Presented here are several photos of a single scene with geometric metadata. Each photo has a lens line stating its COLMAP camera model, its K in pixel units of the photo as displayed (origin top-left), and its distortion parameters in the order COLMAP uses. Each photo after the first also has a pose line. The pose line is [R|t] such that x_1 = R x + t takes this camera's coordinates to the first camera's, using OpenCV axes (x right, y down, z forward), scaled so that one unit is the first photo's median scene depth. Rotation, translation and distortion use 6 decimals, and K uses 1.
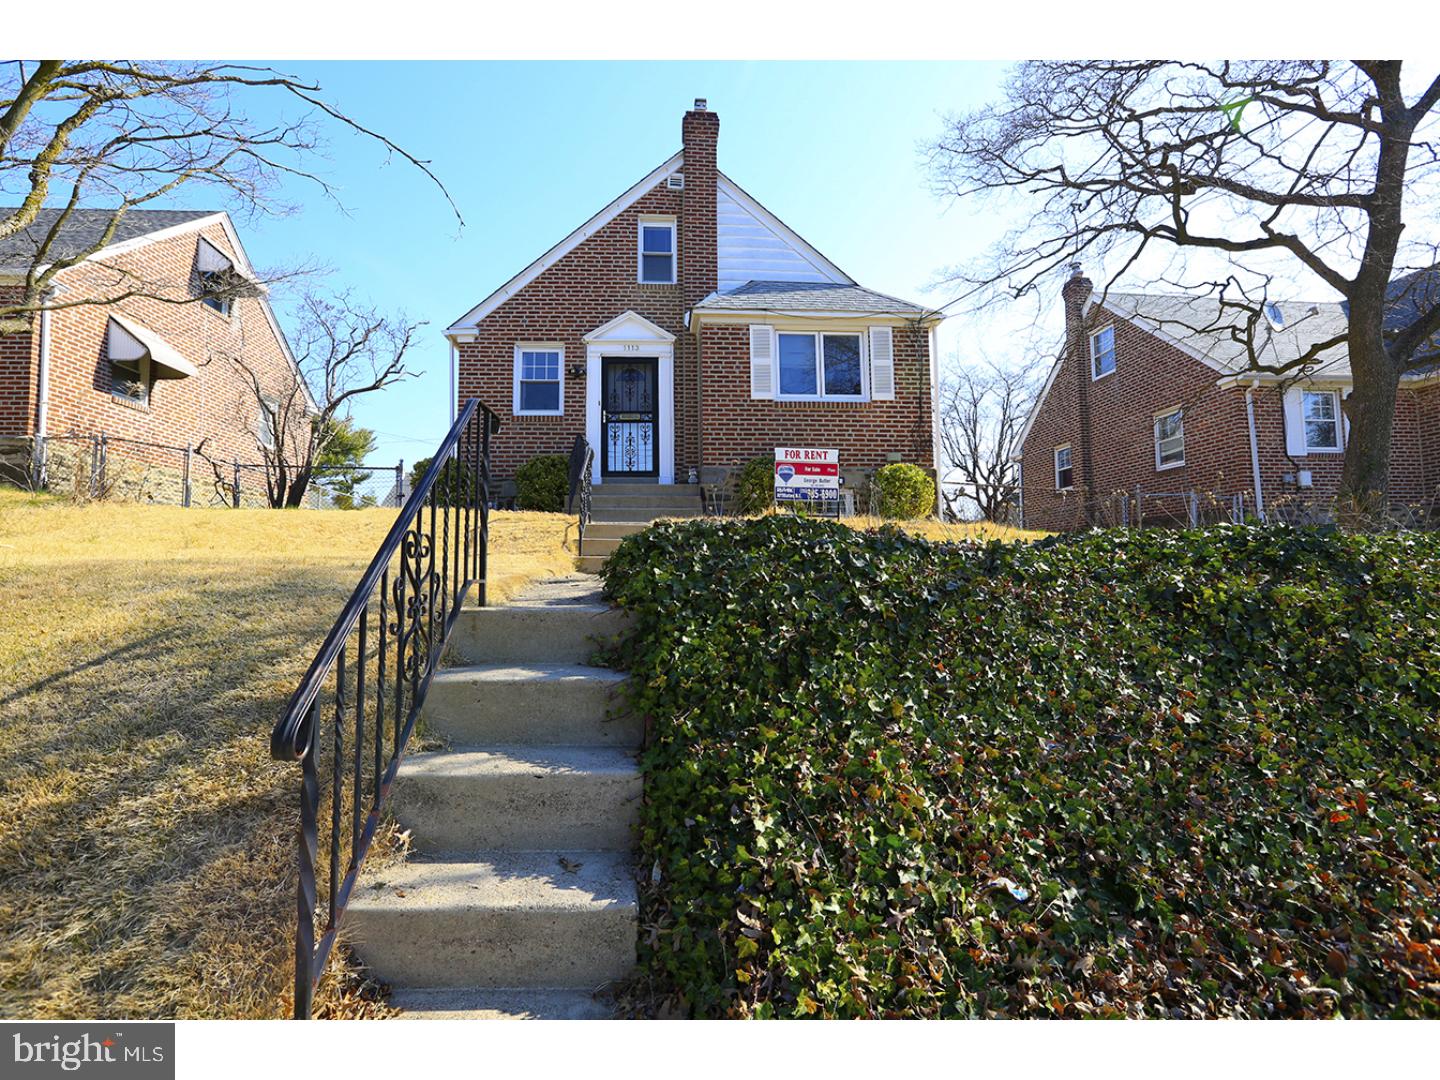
lens RADIAL K [[655.3, 0, 714.0], [0, 655.3, 537.2], [0, 0, 1]] dist [-0.058870, 0.020651]
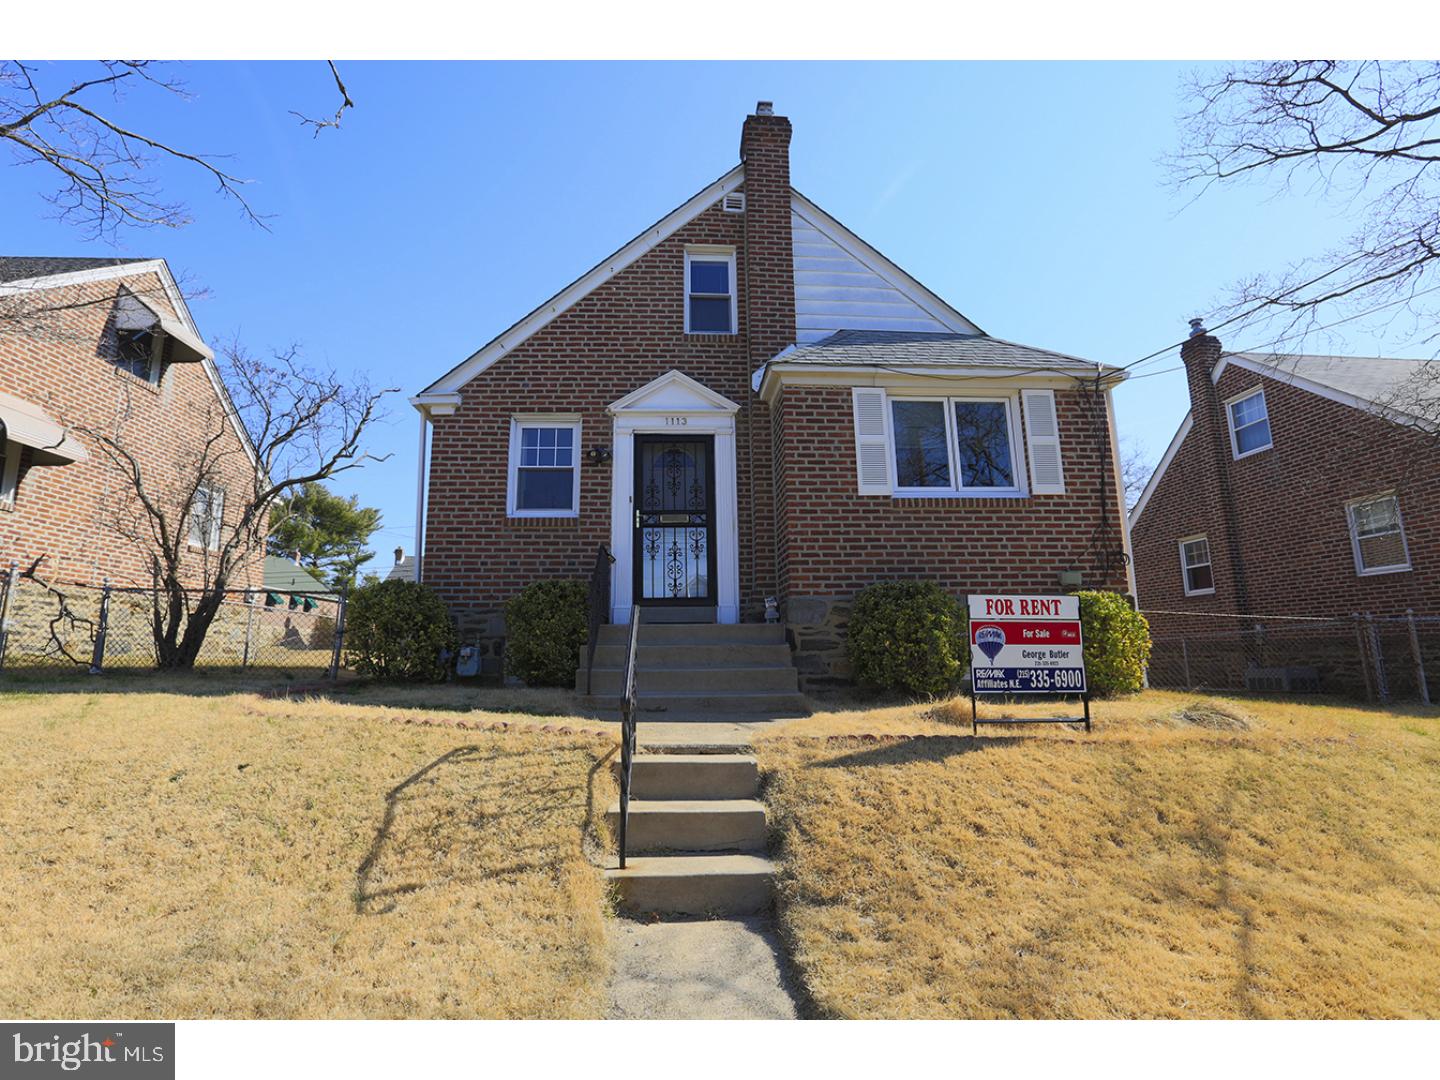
lens RADIAL K [[654.7, 0, 713.4], [0, 654.7, 537.6], [0, 0, 1]] dist [-0.061548, 0.021356]
pose [[0.999914, -0.005090, -0.012081, -0.079219], [0.003699, 0.993645, -0.112495, -0.086481], [0.012577, 0.112441, 0.993579, 0.313915]]
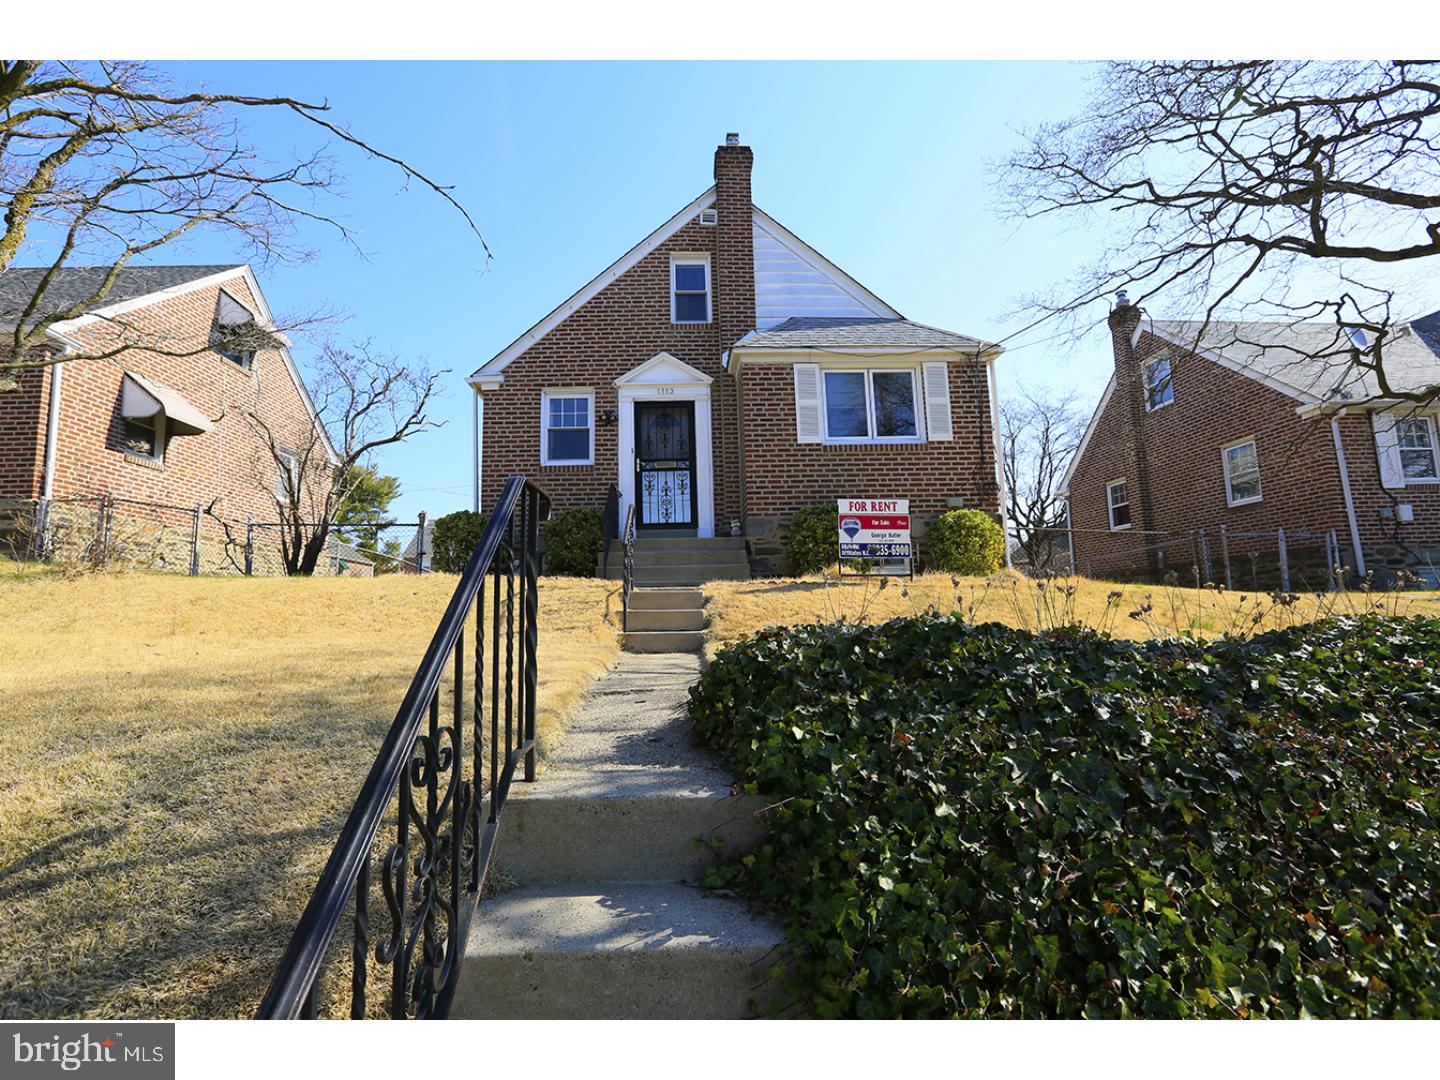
lens RADIAL K [[654.7, 0, 713.4], [0, 654.7, 537.6], [0, 0, 1]] dist [-0.061548, 0.021356]
pose [[0.999352, -0.020251, -0.029751, -0.034807], [0.018487, 0.998120, -0.058429, -0.025098], [0.030878, 0.057842, 0.997848, 0.079145]]
